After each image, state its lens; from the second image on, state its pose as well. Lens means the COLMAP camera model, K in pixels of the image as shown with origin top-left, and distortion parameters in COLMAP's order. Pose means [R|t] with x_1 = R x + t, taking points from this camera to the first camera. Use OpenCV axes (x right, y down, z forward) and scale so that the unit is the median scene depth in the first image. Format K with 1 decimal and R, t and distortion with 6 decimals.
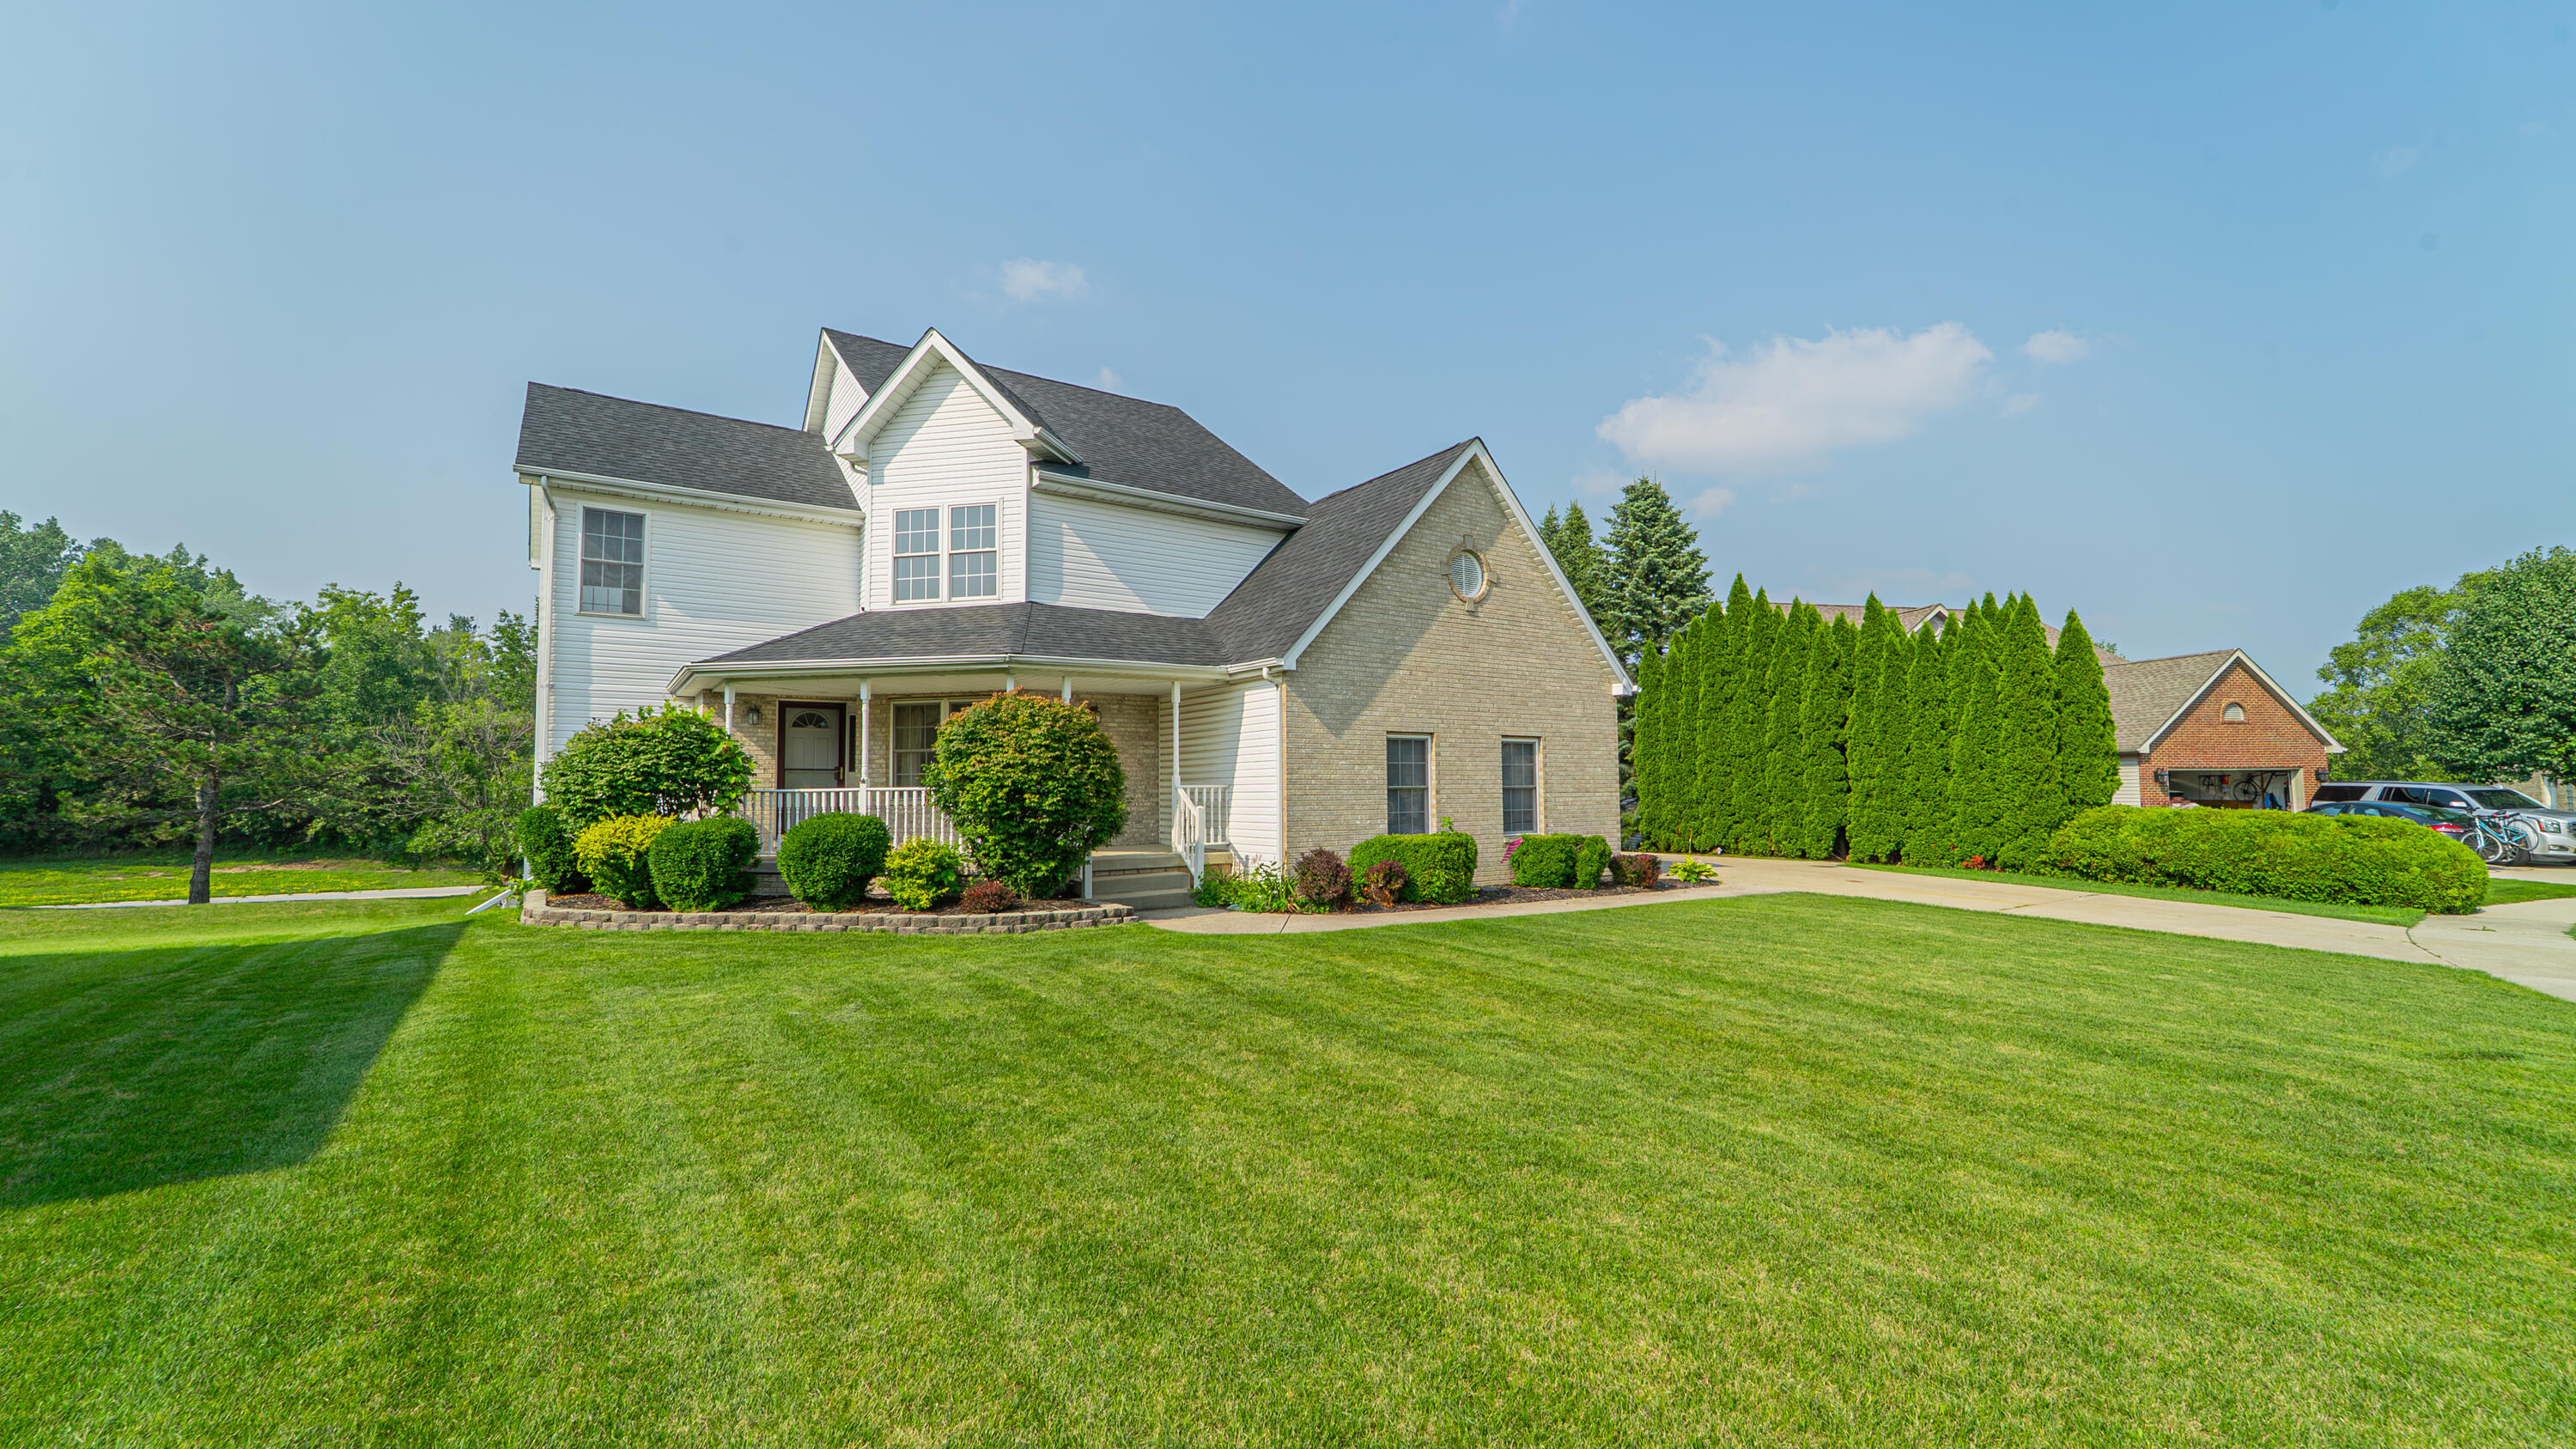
lens RADIAL K [[1030.7, 0, 1296.3], [0, 1030.7, 728.0], [0, 0, 1]] dist [0.001124, 0.000275]
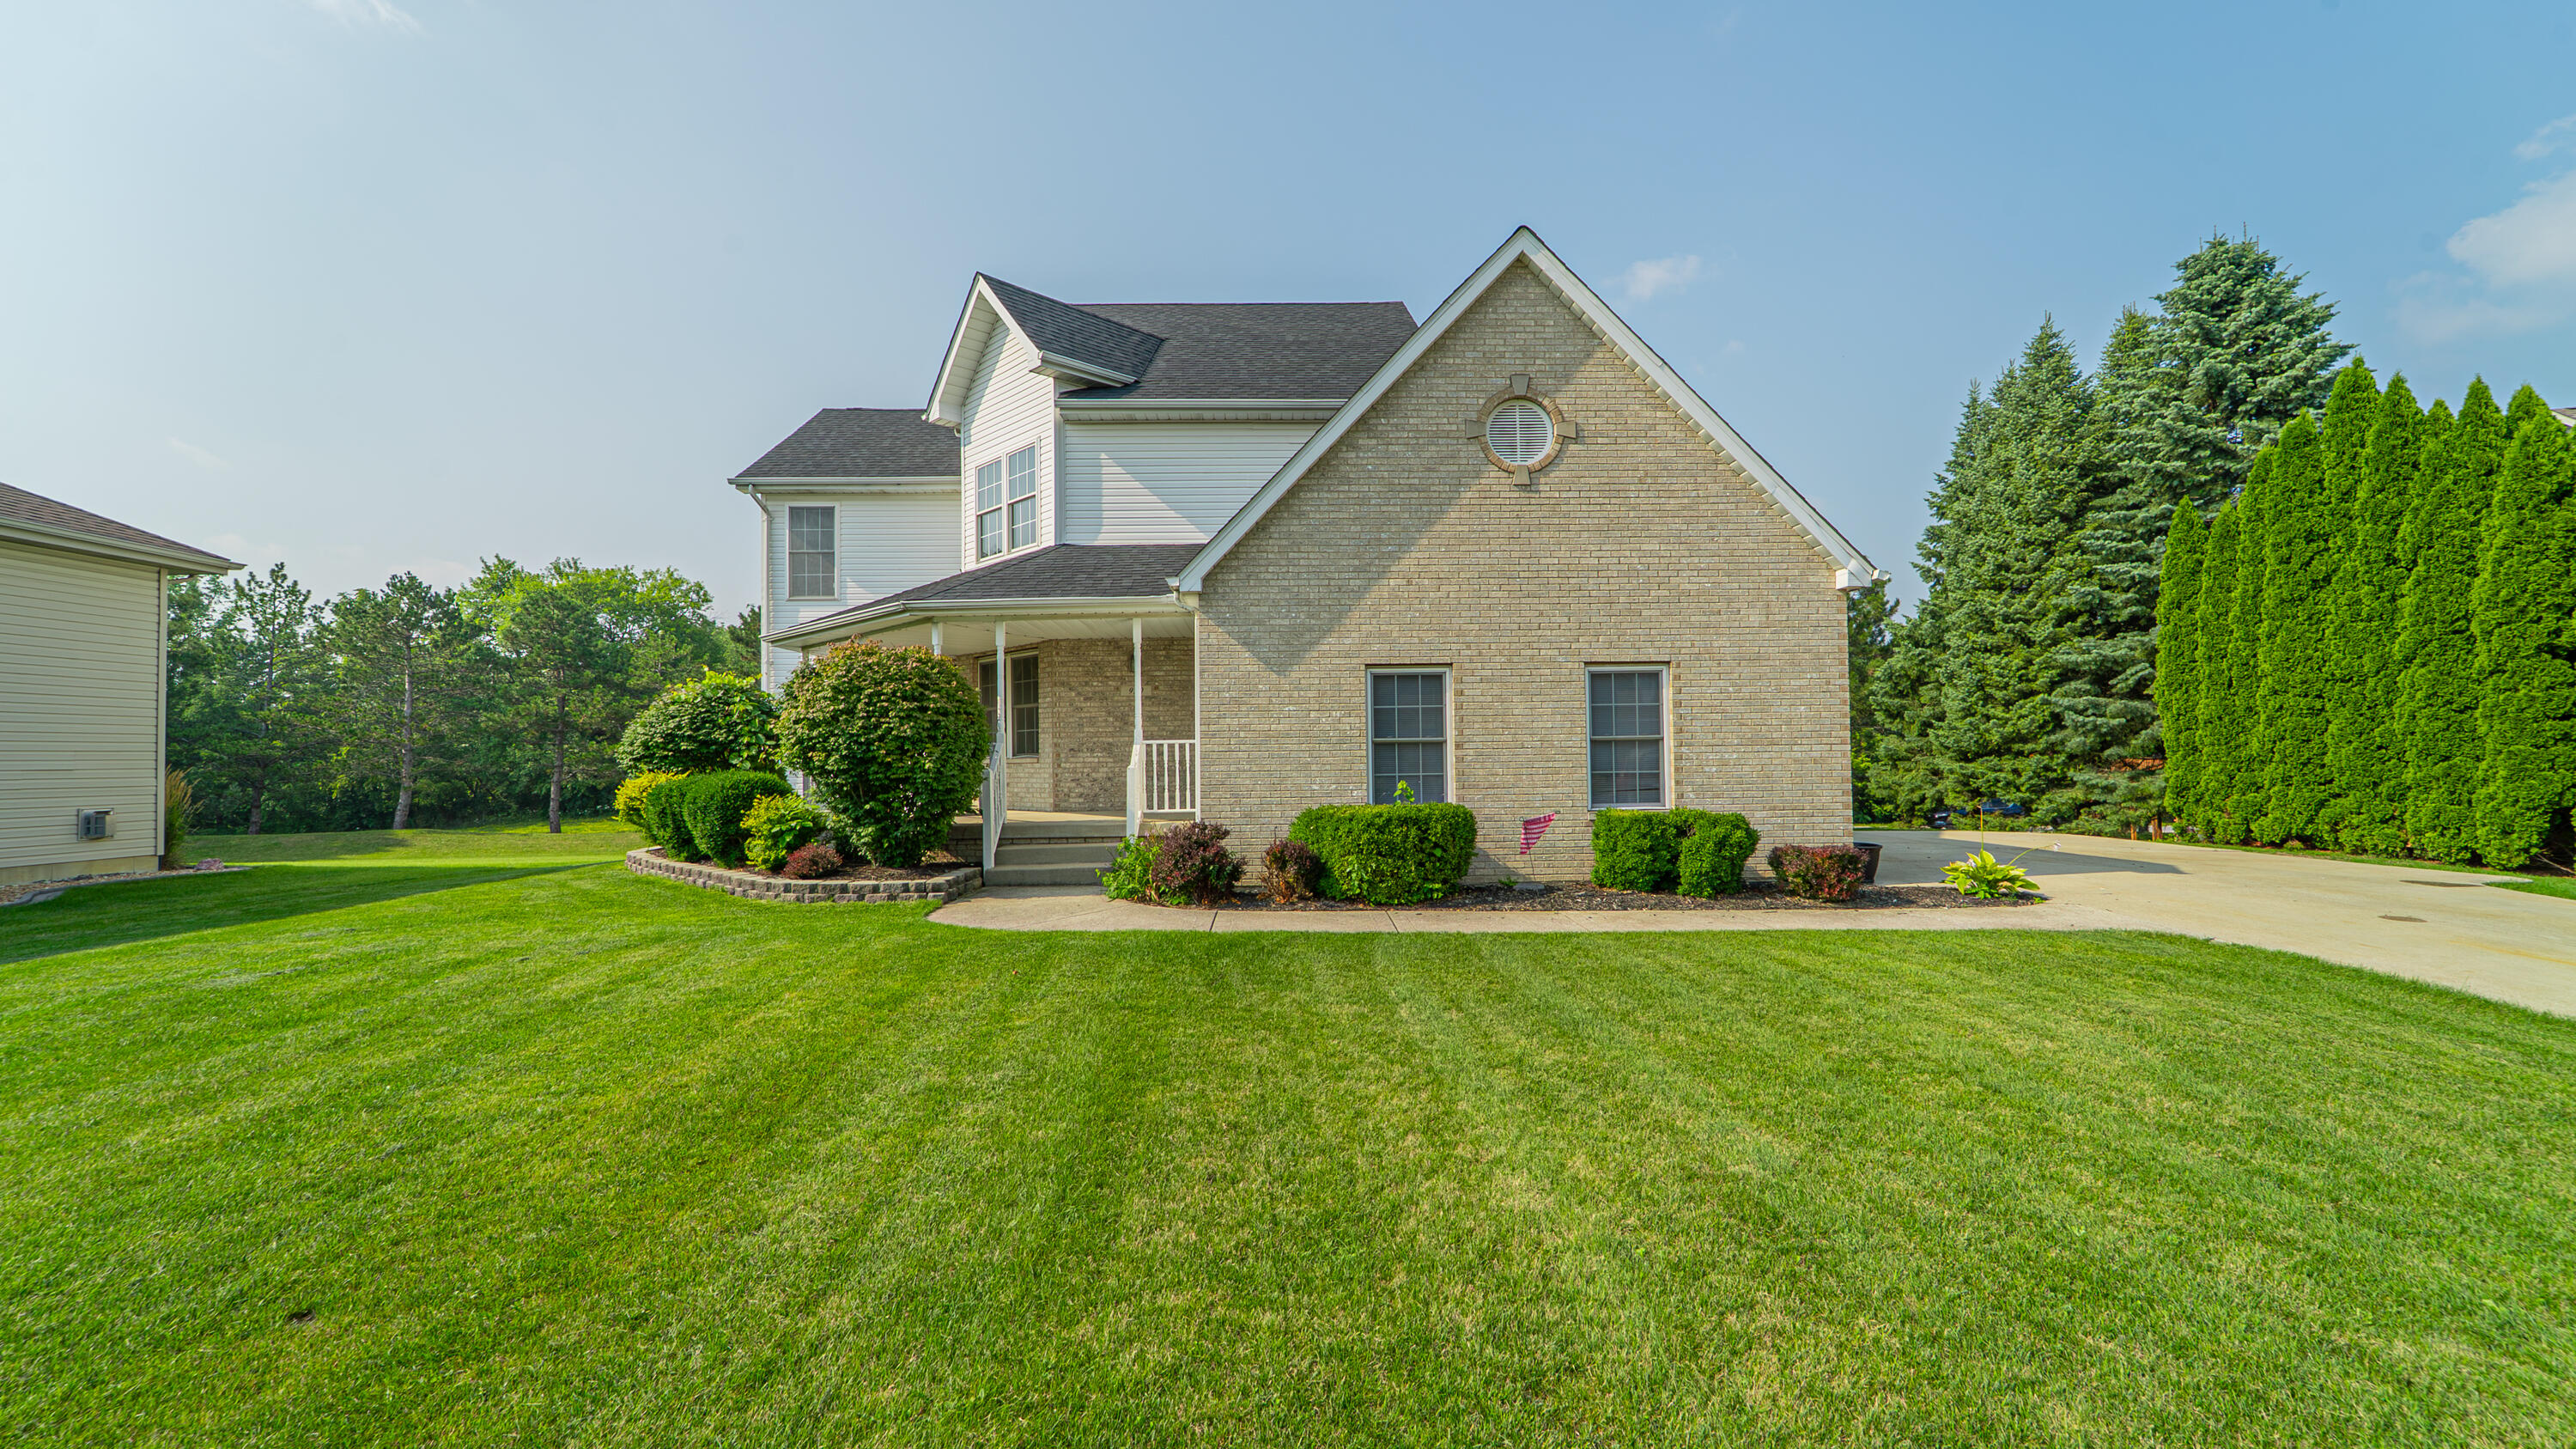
lens RADIAL K [[1030.7, 0, 1285.3], [0, 1030.7, 727.5], [0, 0, 1]] dist [0.001124, 0.000275]
pose [[0.836473, -0.017128, -0.547740, 0.402435], [0.039210, 0.998820, 0.028645, 0.022707], [0.546604, -0.045438, 0.836158, 0.320738]]
